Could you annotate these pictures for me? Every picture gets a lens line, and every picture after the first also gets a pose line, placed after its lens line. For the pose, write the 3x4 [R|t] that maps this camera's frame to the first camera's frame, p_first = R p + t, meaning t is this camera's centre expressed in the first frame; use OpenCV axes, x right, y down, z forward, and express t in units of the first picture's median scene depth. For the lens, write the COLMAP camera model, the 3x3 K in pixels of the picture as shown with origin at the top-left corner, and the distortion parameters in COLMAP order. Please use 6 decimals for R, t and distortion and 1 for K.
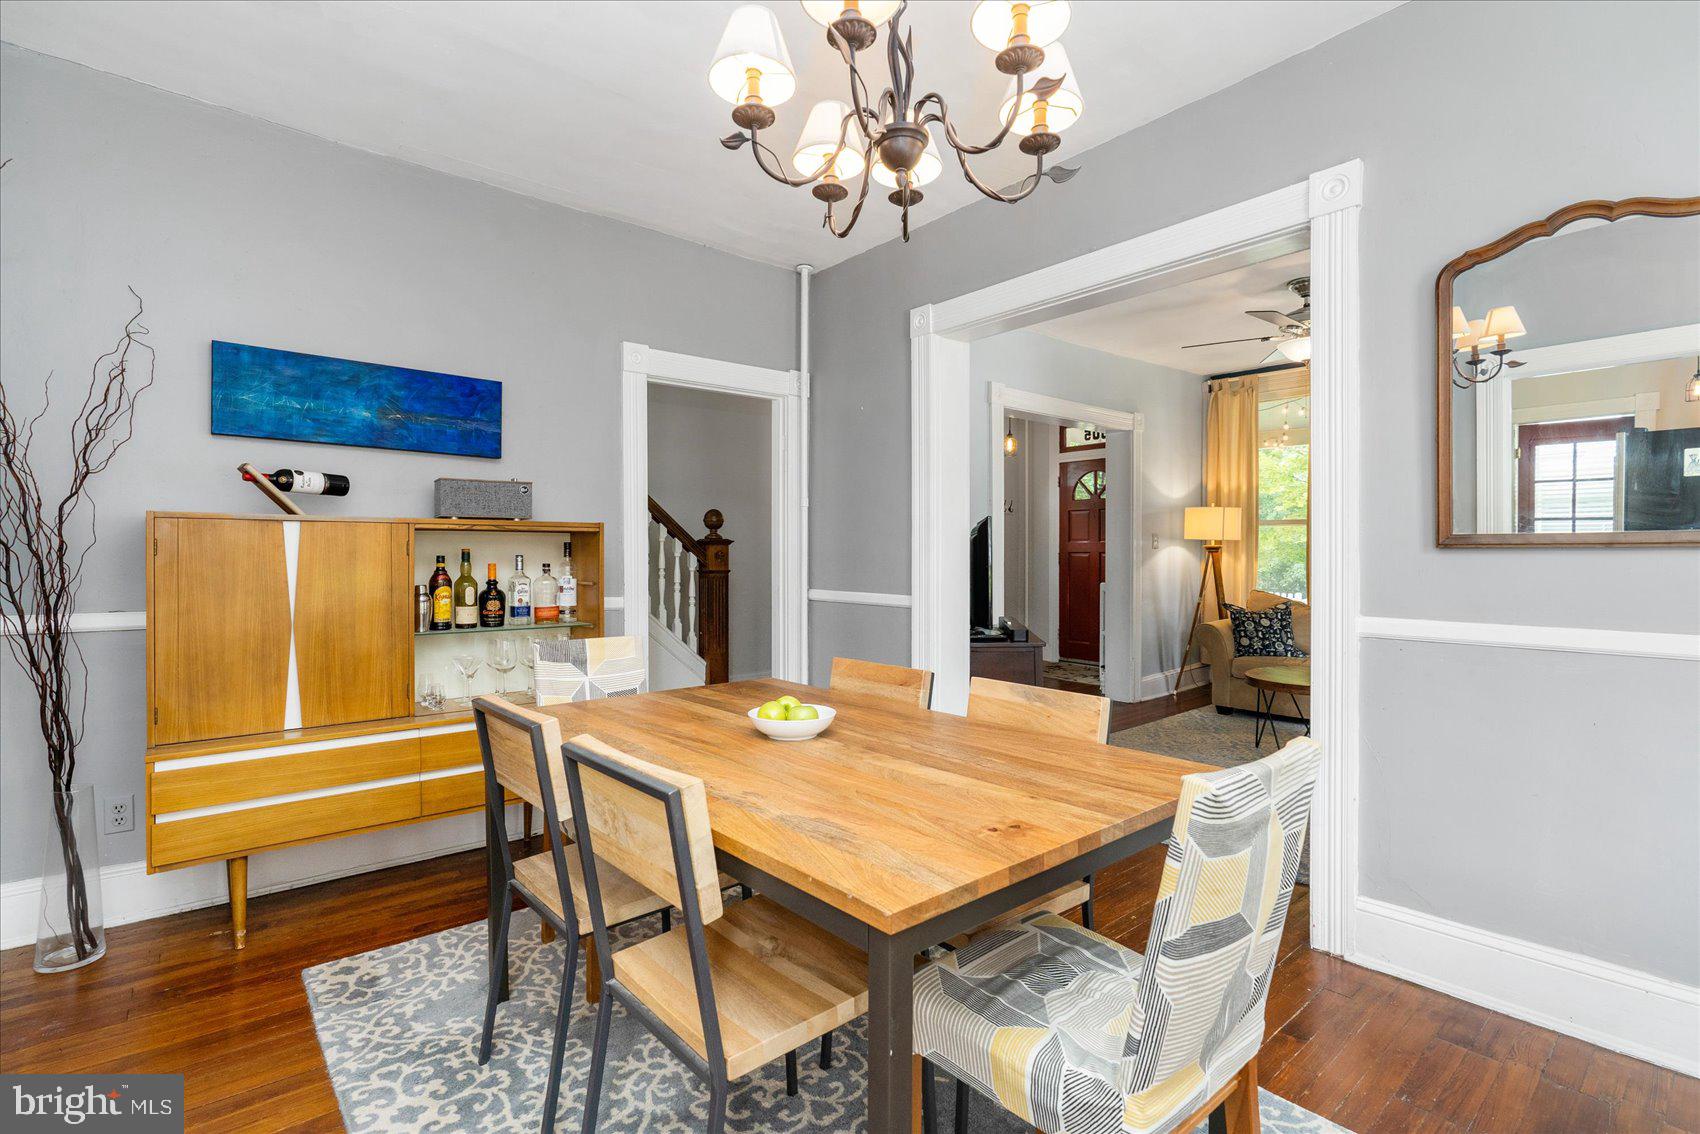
lens RADIAL K [[786.2, 0, 843.6], [0, 786.2, 560.3], [0, 0, 1]] dist [-0.004335, 0.000553]
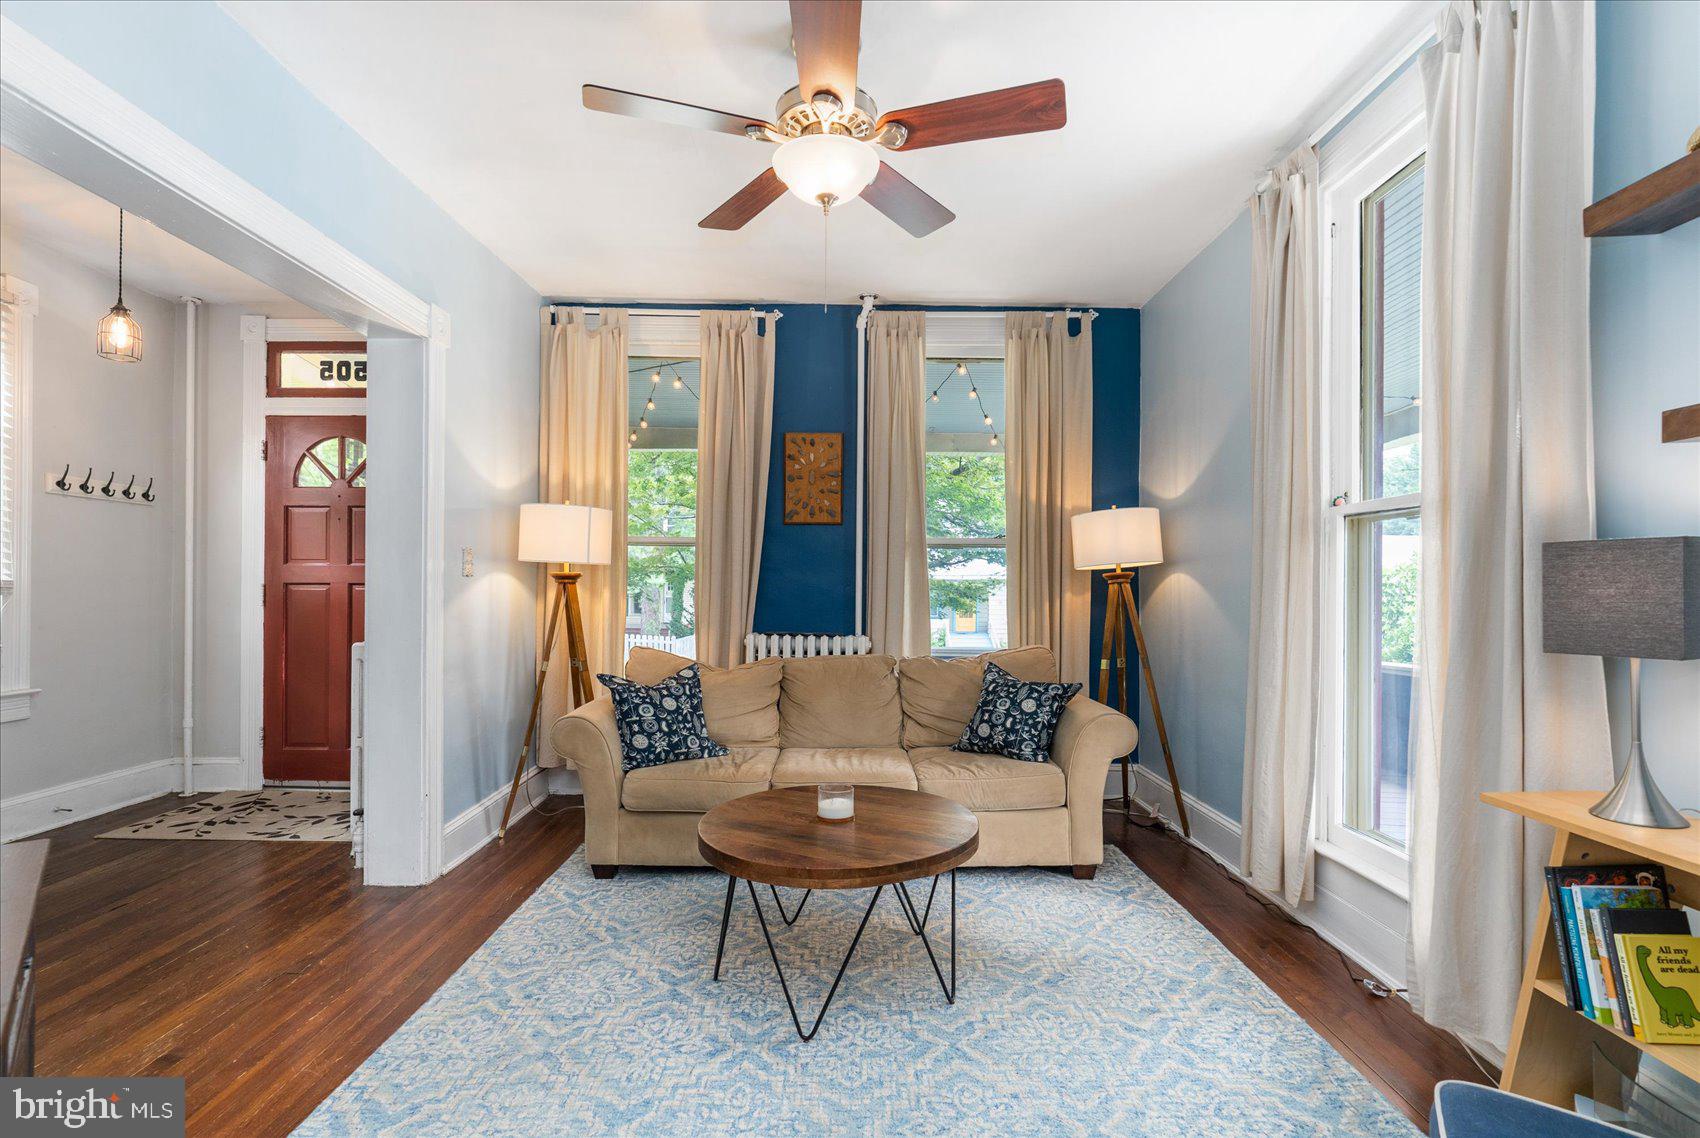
lens RADIAL K [[786.2, 0, 845.7], [0, 786.2, 587.6], [0, 0, 1]] dist [-0.004335, 0.000553]
pose [[0.636864, 0.006769, 0.770946, 0.141941], [0.003206, 0.999930, -0.011427, -0.000057], [-0.770969, 0.009749, 0.636798, 0.441362]]
